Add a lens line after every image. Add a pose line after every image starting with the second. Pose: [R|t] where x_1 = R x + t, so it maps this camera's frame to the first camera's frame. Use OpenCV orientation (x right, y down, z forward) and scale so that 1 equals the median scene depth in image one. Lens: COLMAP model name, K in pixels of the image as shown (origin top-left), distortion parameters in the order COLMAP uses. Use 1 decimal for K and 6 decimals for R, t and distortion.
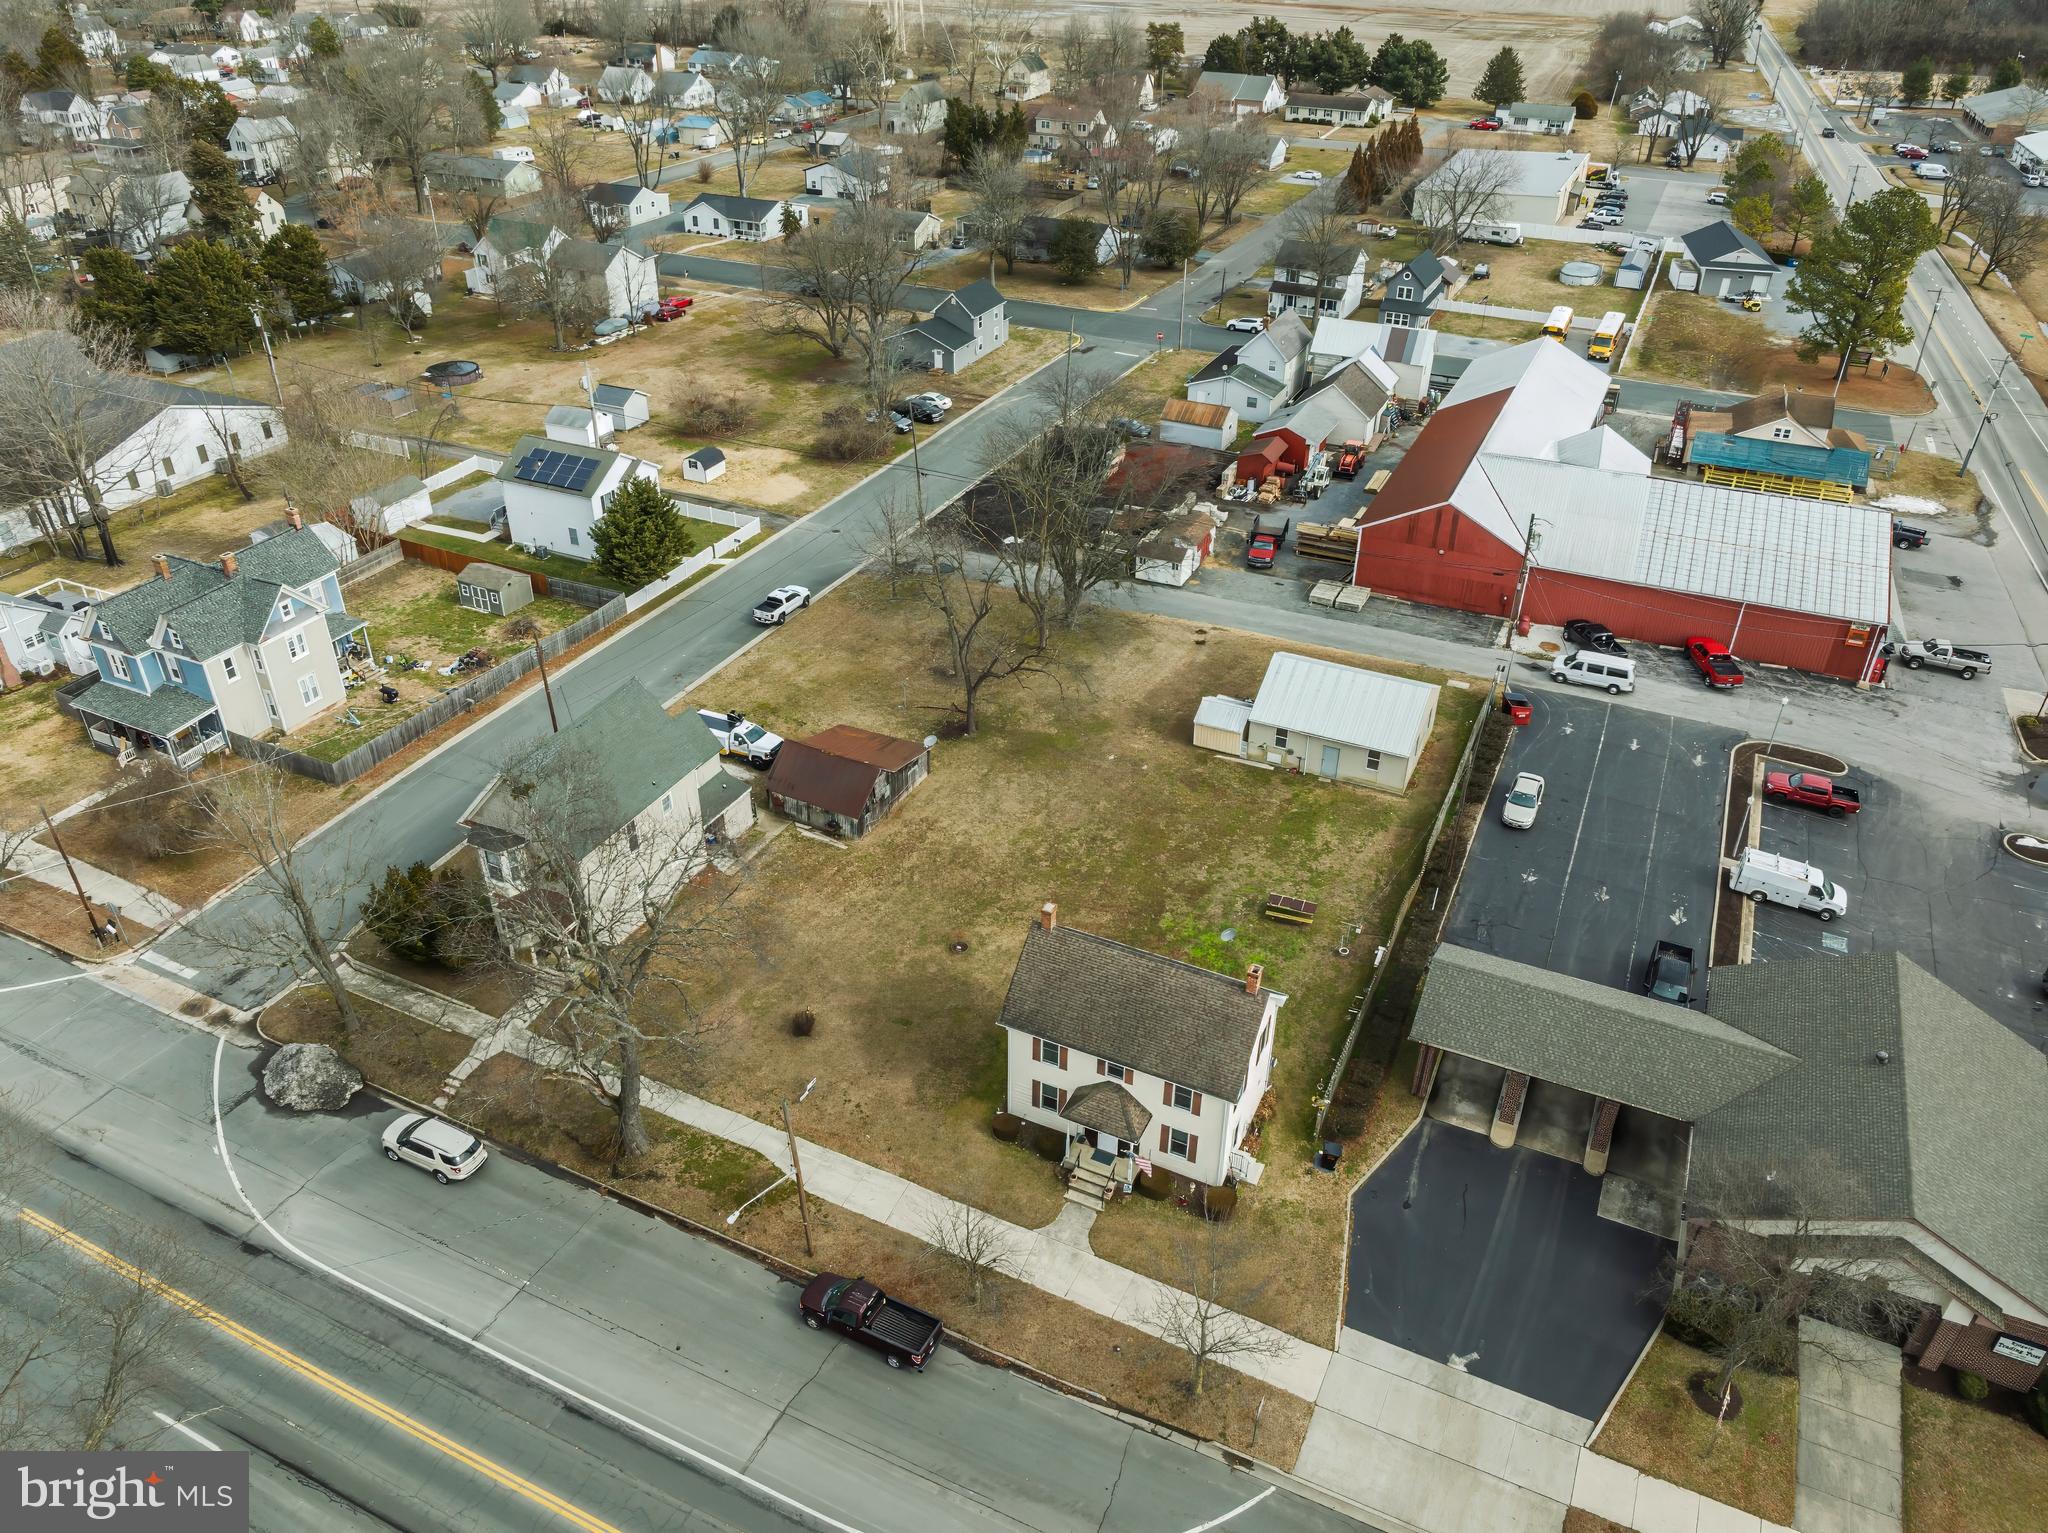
lens RADIAL K [[1442.3, 0, 1026.7], [0, 1442.3, 764.2], [0, 0, 1]] dist [-0.021861, 0.006377]
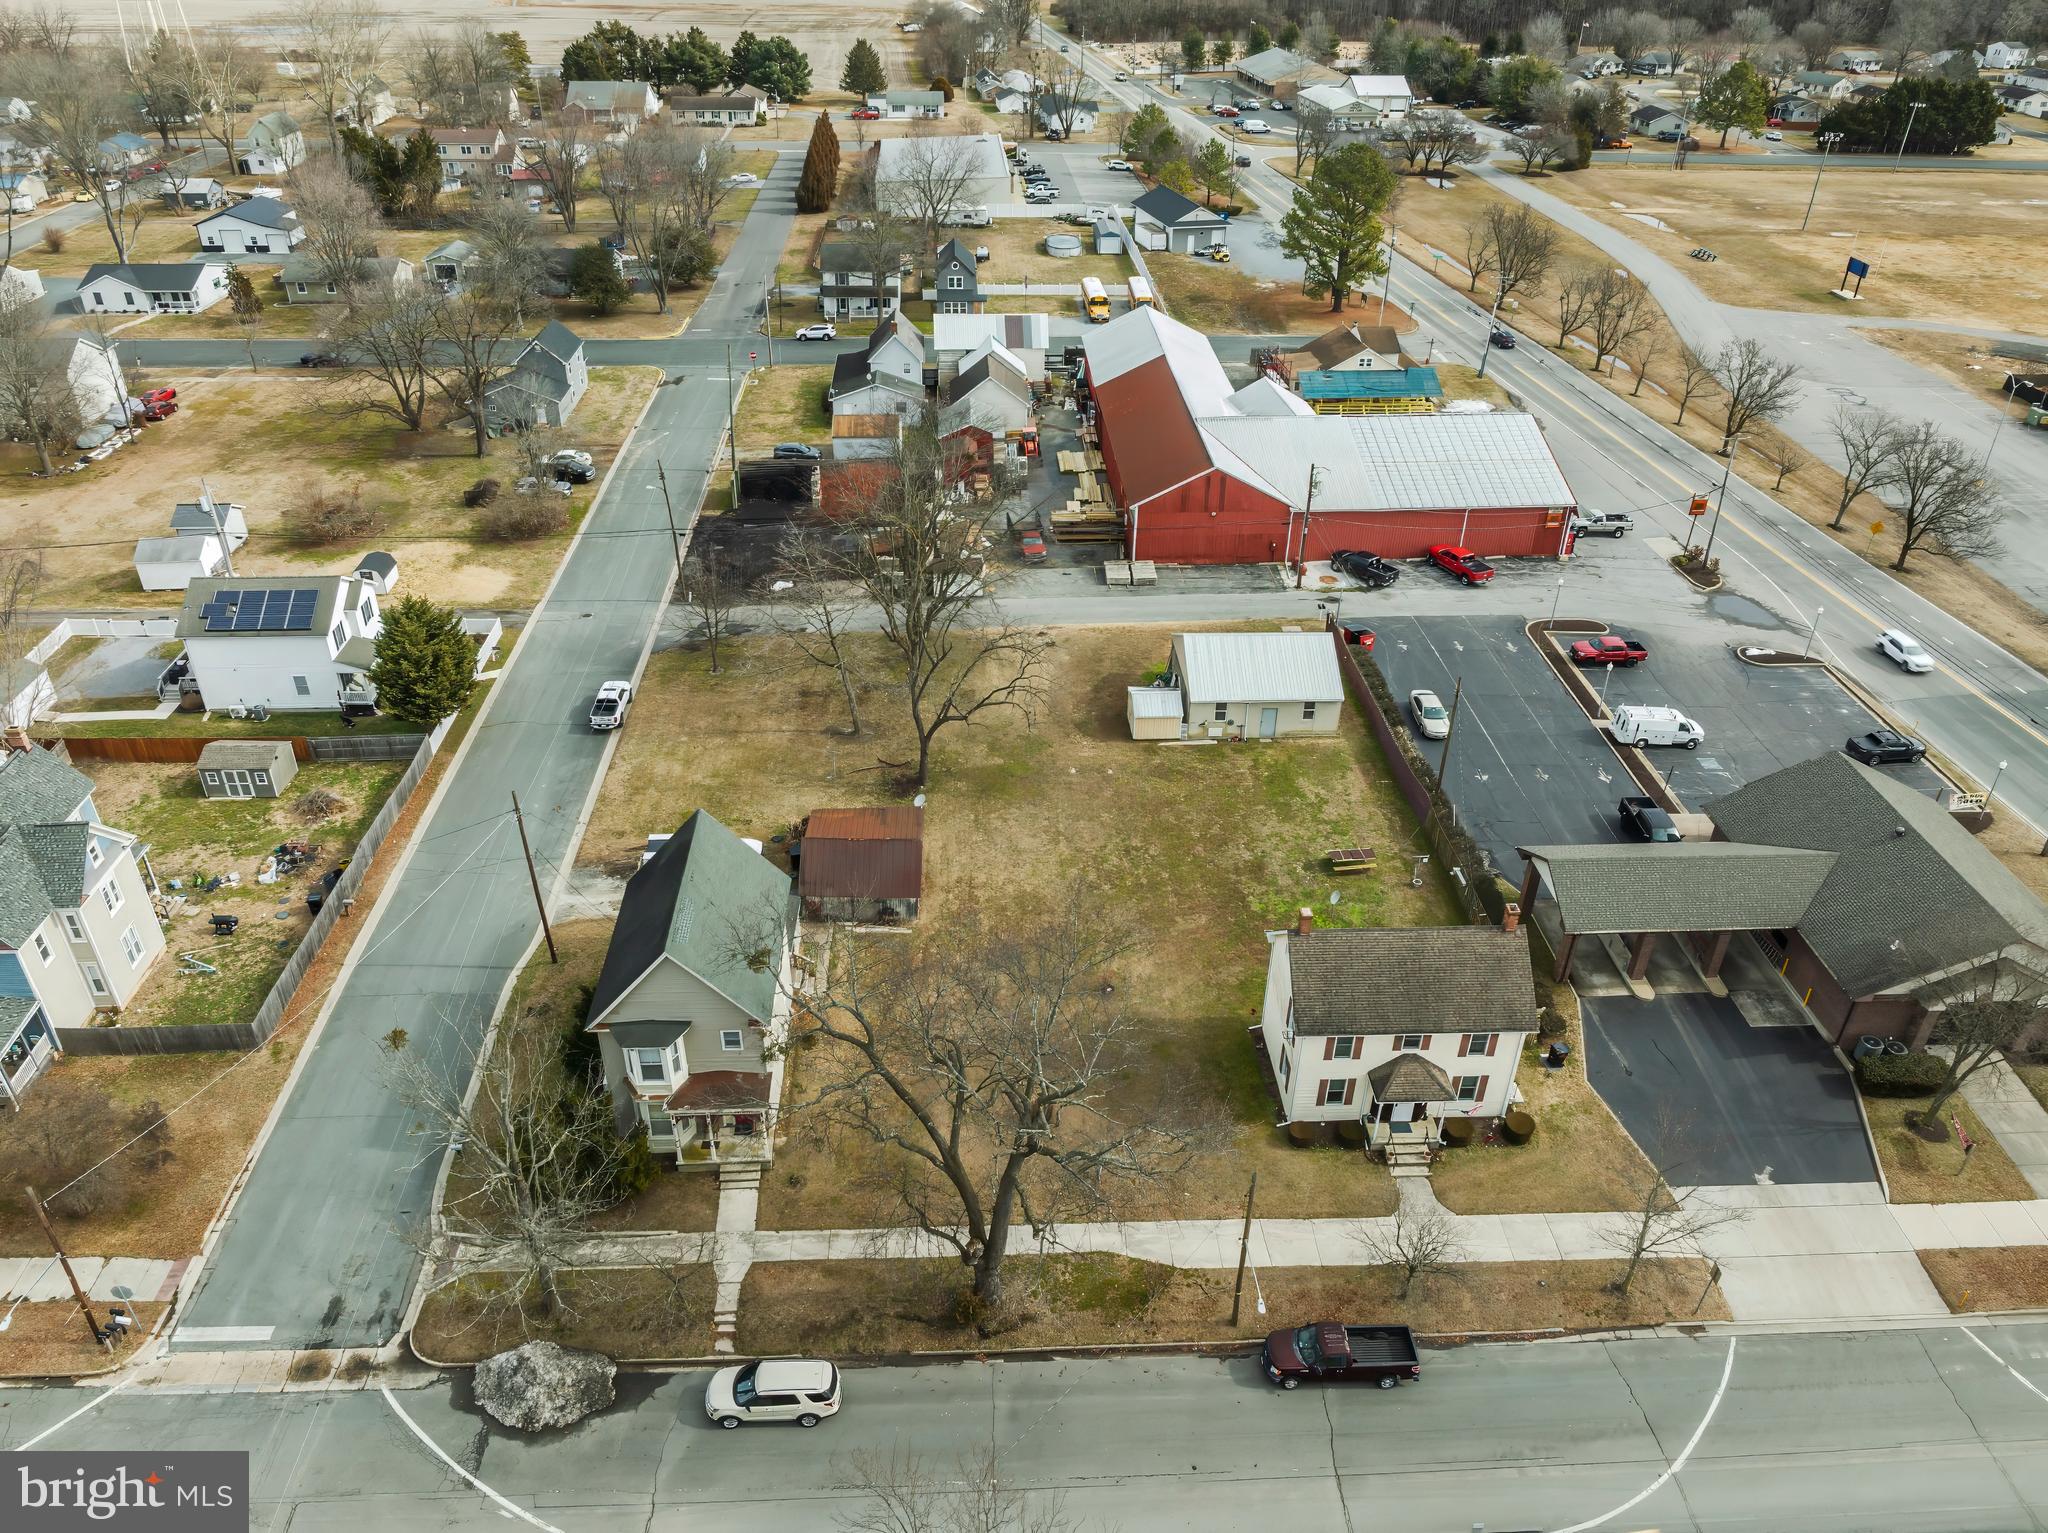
lens RADIAL K [[1442.3, 0, 1026.7], [0, 1442.3, 764.2], [0, 0, 1]] dist [-0.021861, 0.006377]
pose [[0.882192, -0.248146, 0.400201, -0.284108], [0.246923, 0.967441, 0.055555, -0.056065], [-0.400957, 0.049809, 0.914742, 0.076081]]
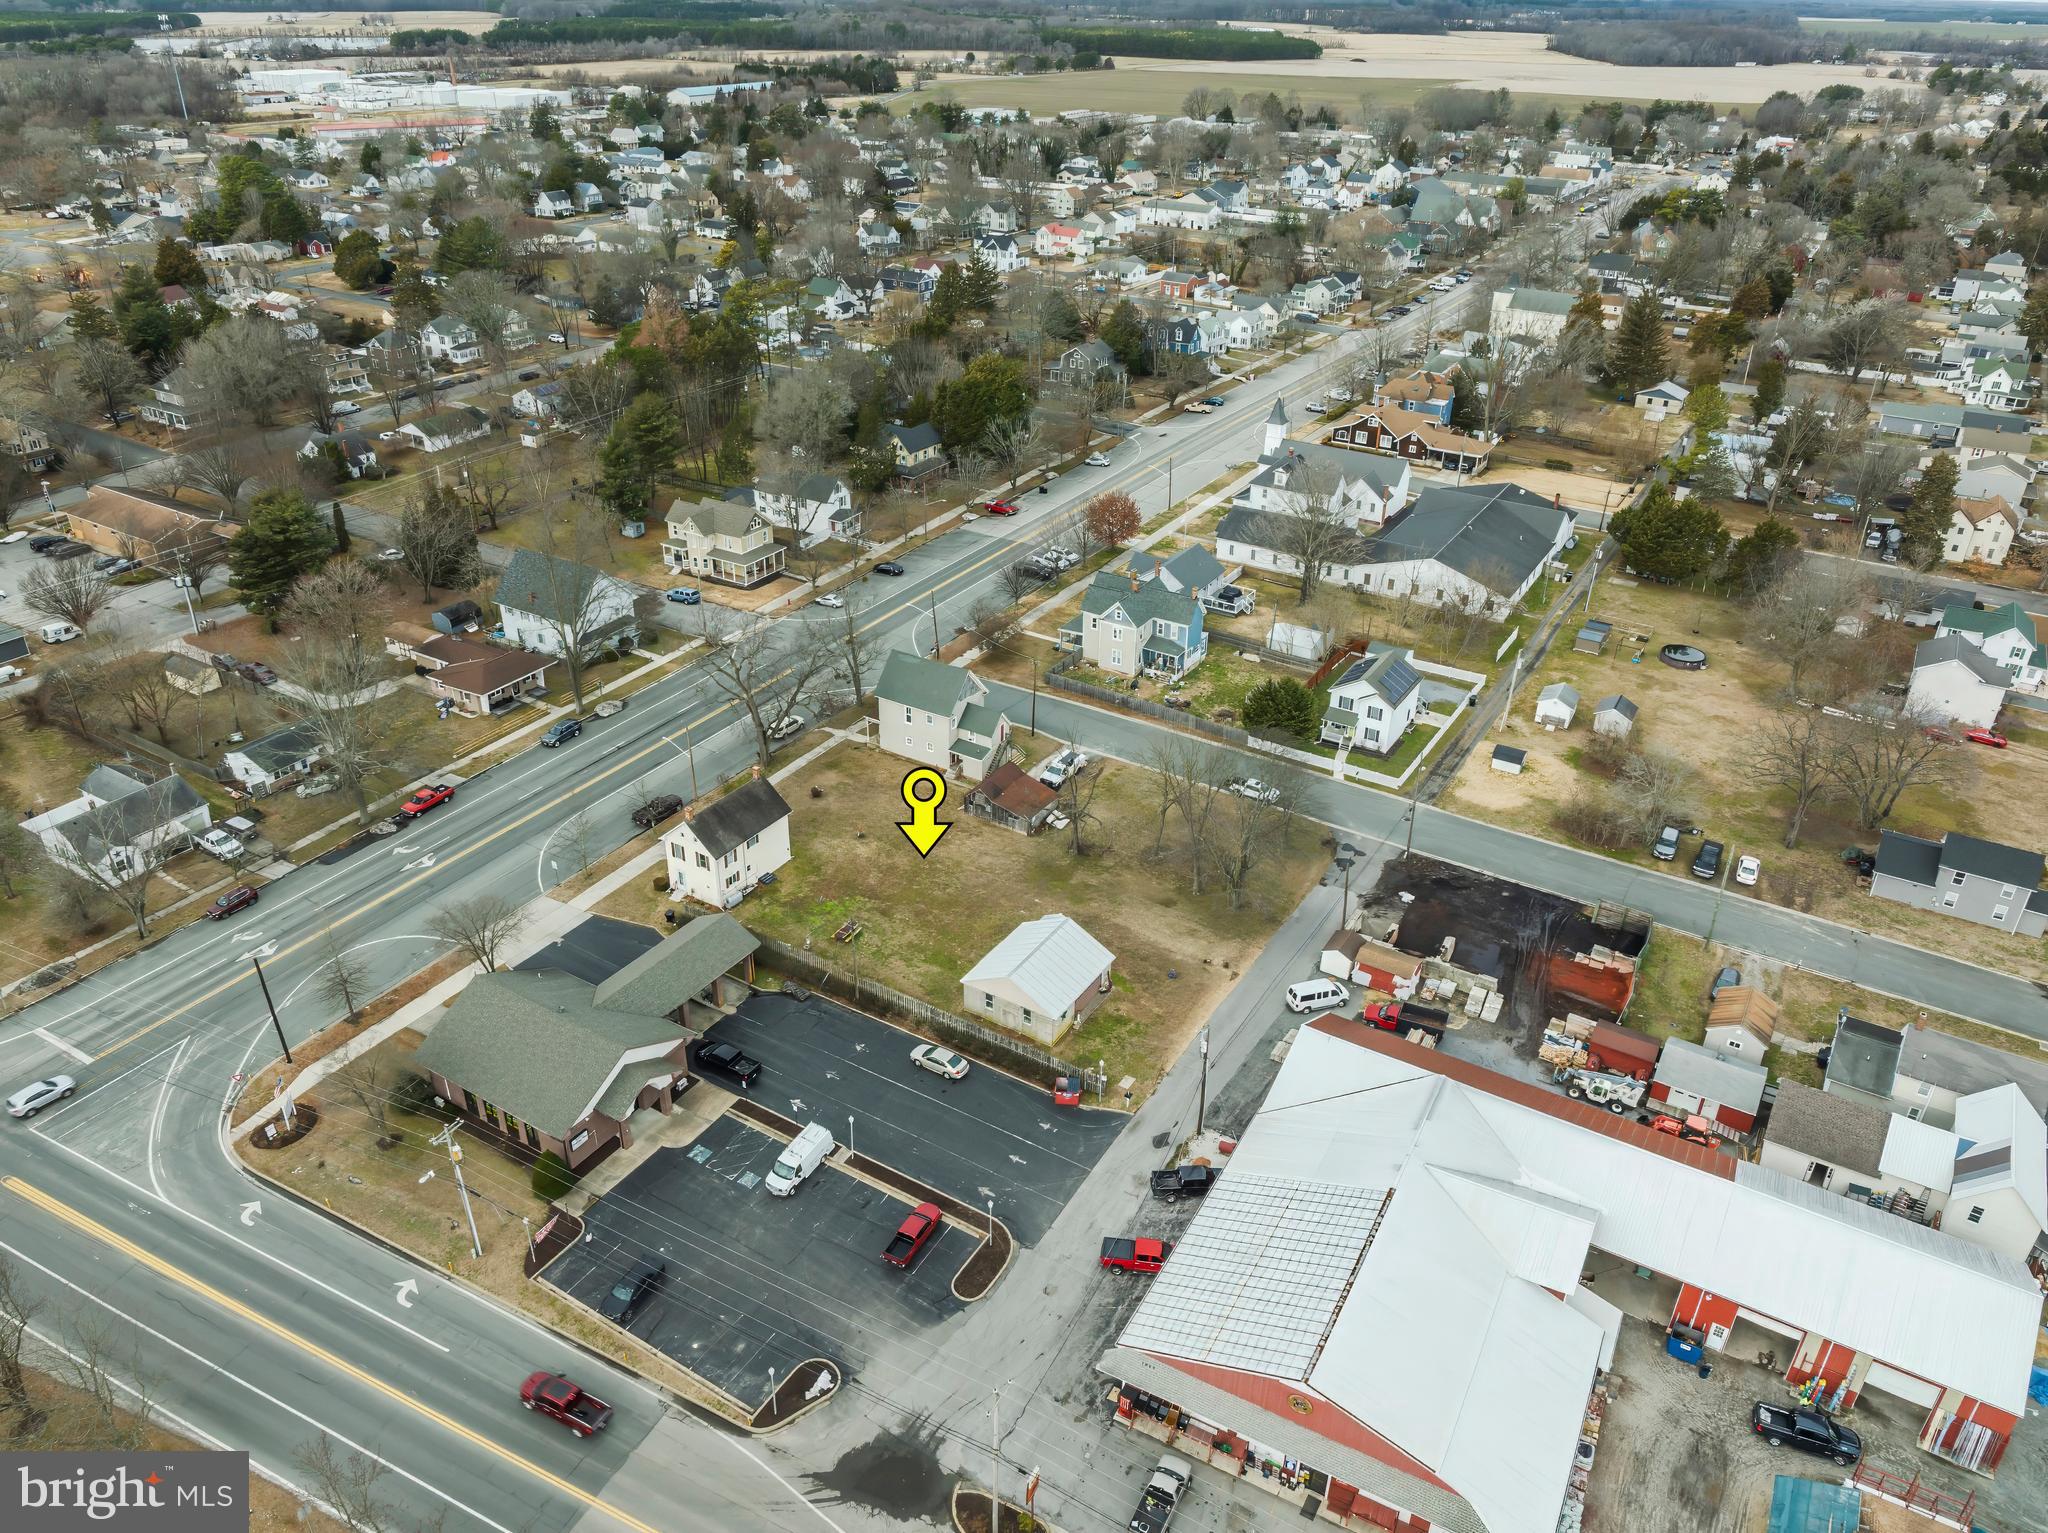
lens RADIAL K [[1442.3, 0, 1026.7], [0, 1442.3, 764.2], [0, 0, 1]] dist [-0.021861, 0.006377]
pose [[-0.112469, 0.472051, -0.874367, 1.012087], [-0.545467, 0.706181, 0.451414, -0.602313], [0.830552, 0.527708, 0.178065, 0.499098]]
